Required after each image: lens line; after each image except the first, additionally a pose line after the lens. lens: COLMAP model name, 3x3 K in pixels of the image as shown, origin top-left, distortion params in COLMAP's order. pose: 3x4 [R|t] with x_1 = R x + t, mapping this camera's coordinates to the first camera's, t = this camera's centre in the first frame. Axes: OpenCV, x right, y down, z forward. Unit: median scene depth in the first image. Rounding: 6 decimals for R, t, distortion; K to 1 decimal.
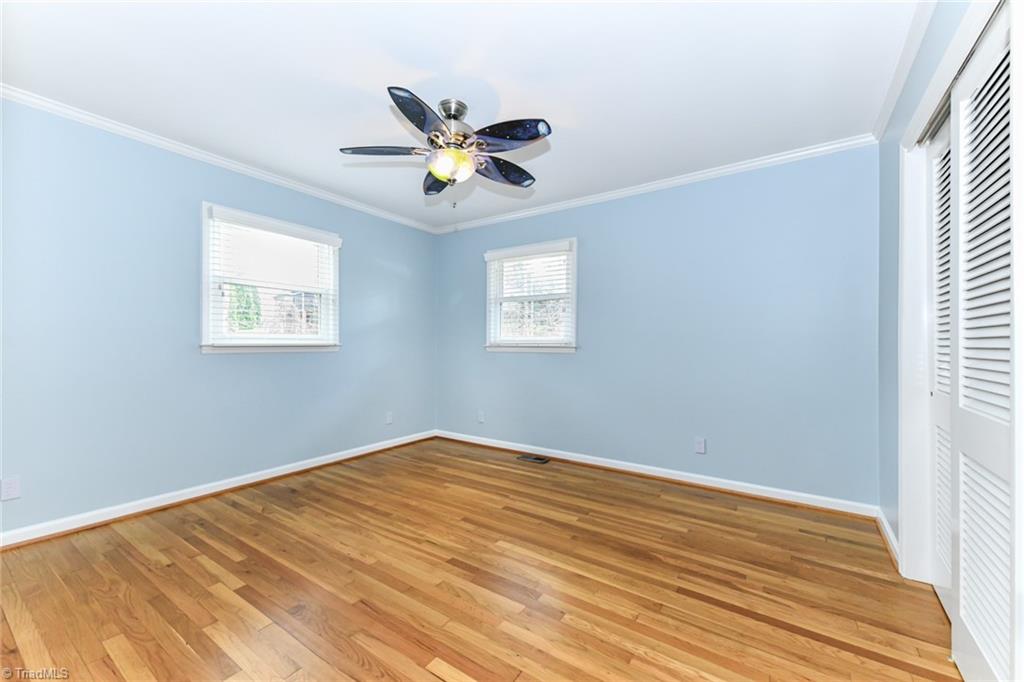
lens RADIAL K [[406.7, 0, 516.9], [0, 406.7, 339.9], [0, 0, 1]] dist [0.022145, -0.007432]
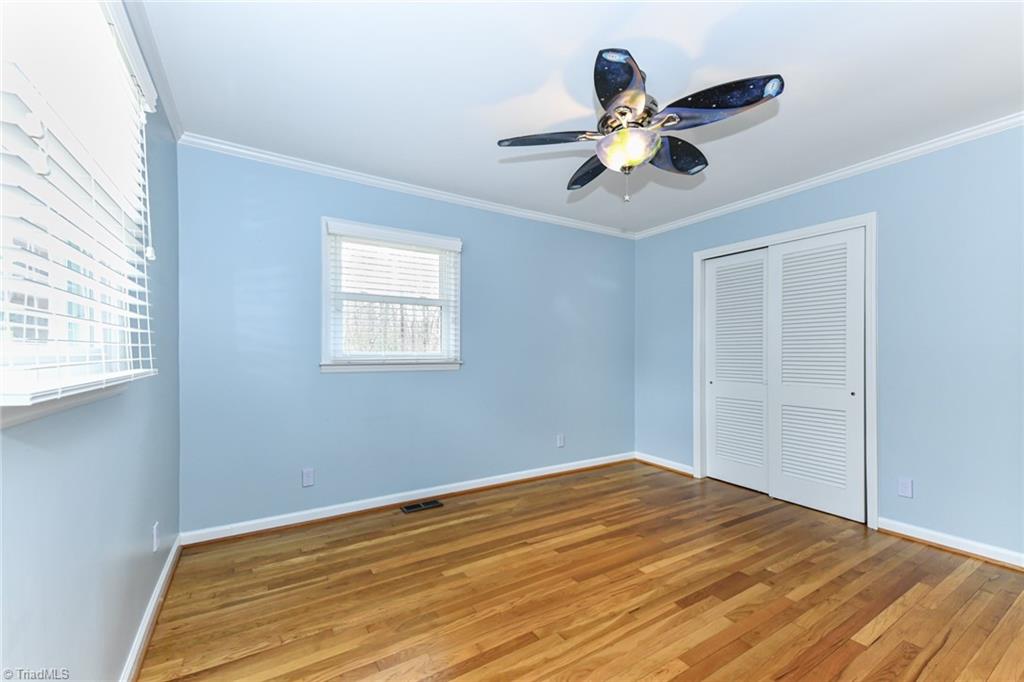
lens RADIAL K [[406.7, 0, 519.0], [0, 406.7, 353.9], [0, 0, 1]] dist [0.022145, -0.007432]
pose [[0.413659, -0.003974, 0.910423, -0.811141], [-0.008076, 0.999935, 0.008034, -0.013995], [-0.910396, -0.010676, 0.413600, 0.683556]]
